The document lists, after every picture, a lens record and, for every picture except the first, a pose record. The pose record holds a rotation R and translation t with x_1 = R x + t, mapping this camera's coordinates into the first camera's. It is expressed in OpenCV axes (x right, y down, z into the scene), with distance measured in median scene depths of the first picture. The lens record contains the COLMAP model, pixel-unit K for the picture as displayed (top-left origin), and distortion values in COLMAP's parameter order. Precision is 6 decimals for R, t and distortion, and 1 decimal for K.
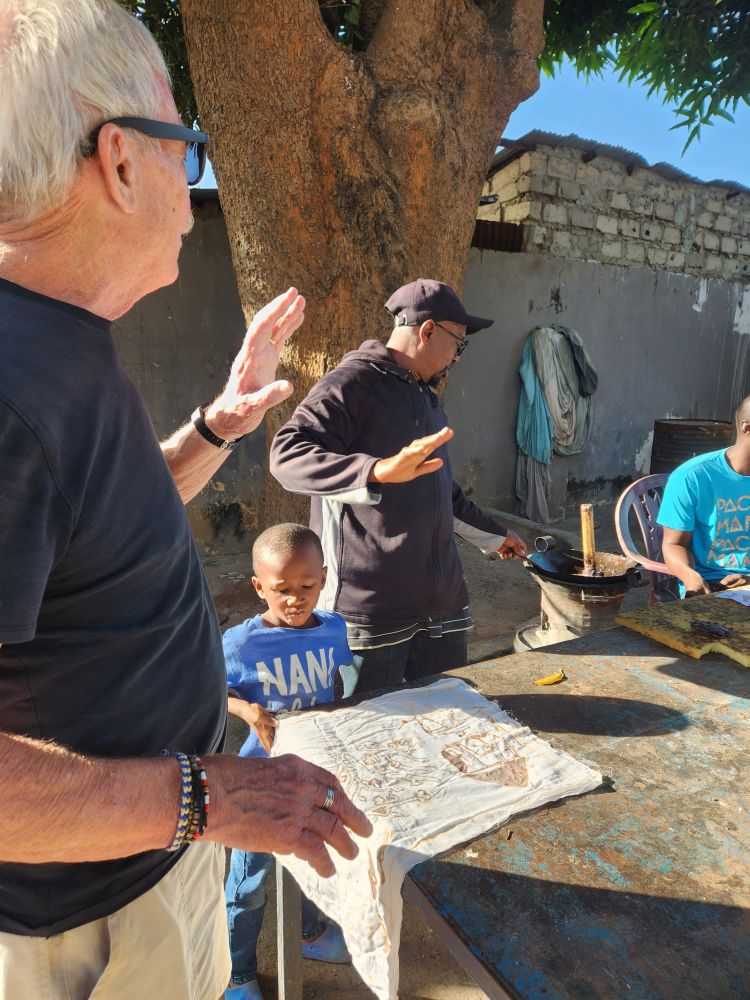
lens RADIAL K [[639.2, 0, 350.9], [0, 639.2, 500.1], [0, 0, 1]] dist [0.055020, -0.050629]
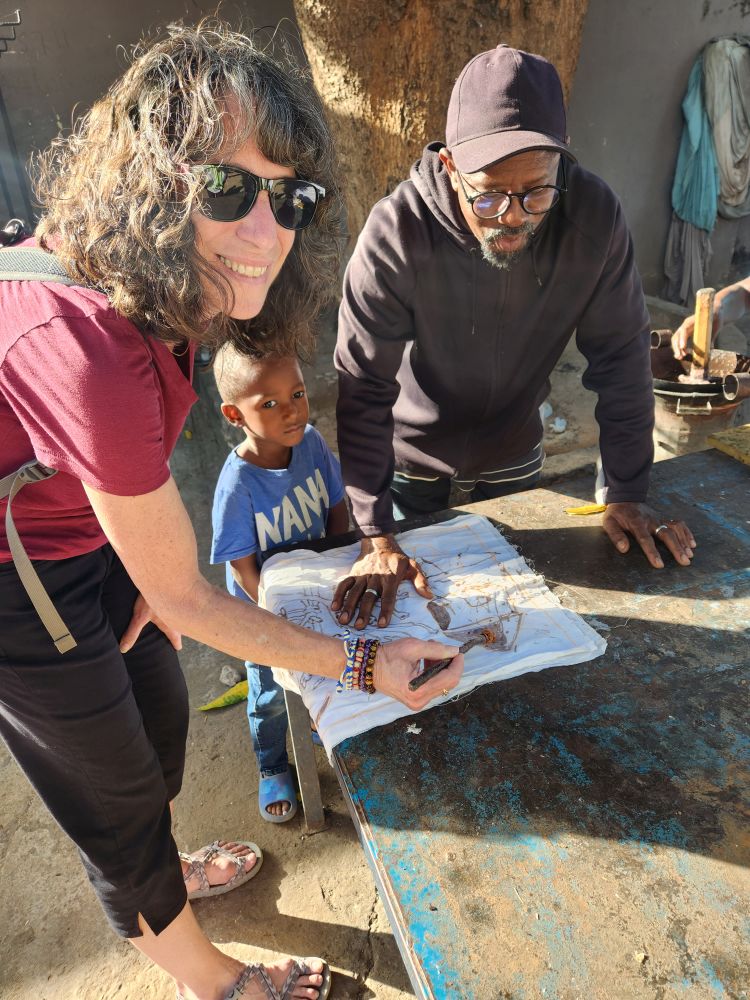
lens RADIAL K [[647.3, 0, 371.9], [0, 647.3, 487.2], [0, 0, 1]] dist [0.048475, -0.041680]
pose [[0.983020, 0.020143, -0.182391, 0.125373], [0.034951, 0.955208, 0.293865, -0.012630], [0.180141, -0.295250, 0.938284, 0.113452]]
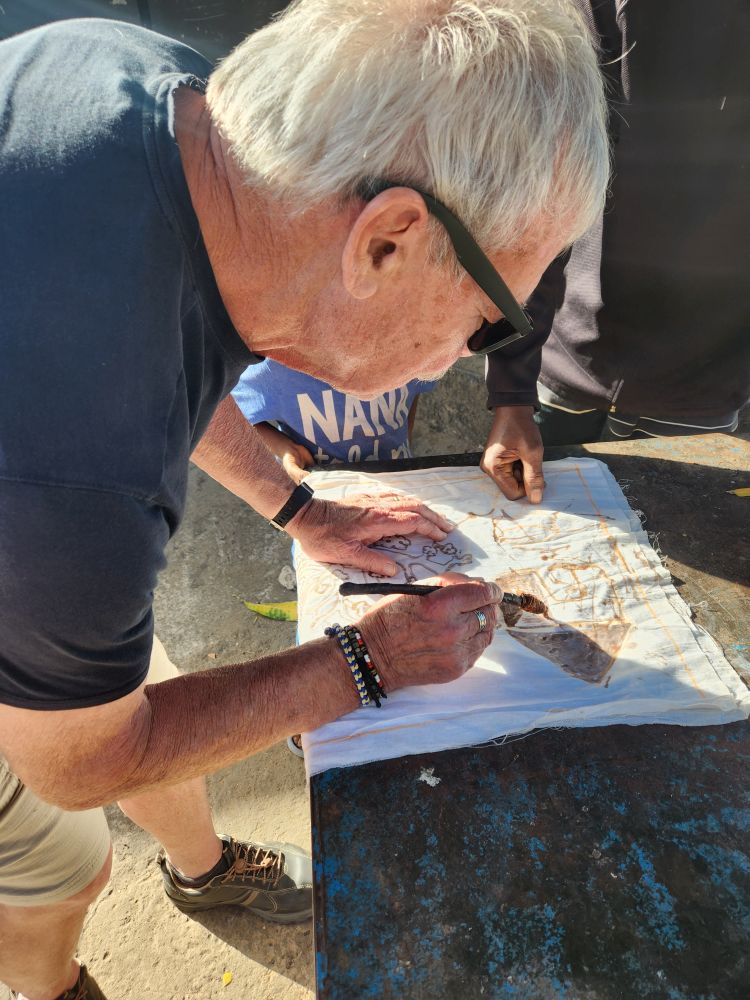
lens RADIAL K [[647.3, 0, 371.9], [0, 647.3, 487.2], [0, 0, 1]] dist [0.048475, -0.041680]
pose [[0.916853, 0.208690, -0.340337, 0.126952], [-0.032992, 0.889185, 0.456356, 0.012183], [0.397860, -0.407183, 0.822137, 0.258069]]
